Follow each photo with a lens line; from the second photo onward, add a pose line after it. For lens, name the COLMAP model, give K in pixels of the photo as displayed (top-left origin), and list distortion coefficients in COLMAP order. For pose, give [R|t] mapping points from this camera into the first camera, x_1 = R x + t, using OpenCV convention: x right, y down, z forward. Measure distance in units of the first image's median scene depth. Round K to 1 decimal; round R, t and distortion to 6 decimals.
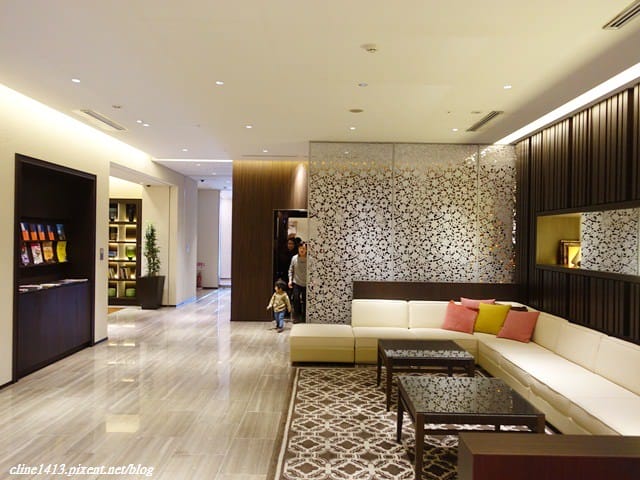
lens RADIAL K [[505.3, 0, 320.0], [0, 505.3, 240.0], [0, 0, 1]] dist [-0.001839, 0.006452]
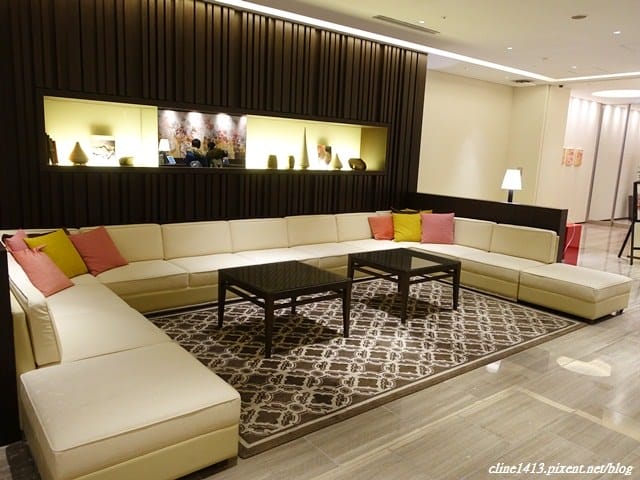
lens RADIAL K [[505.3, 0, 320.0], [0, 505.3, 240.0], [0, 0, 1]] dist [-0.001839, 0.006452]
pose [[-0.627035, -0.173994, 0.759311, -0.469954], [-0.047840, 0.981498, 0.185402, 0.001045], [-0.777521, 0.079928, -0.623757, 1.510908]]
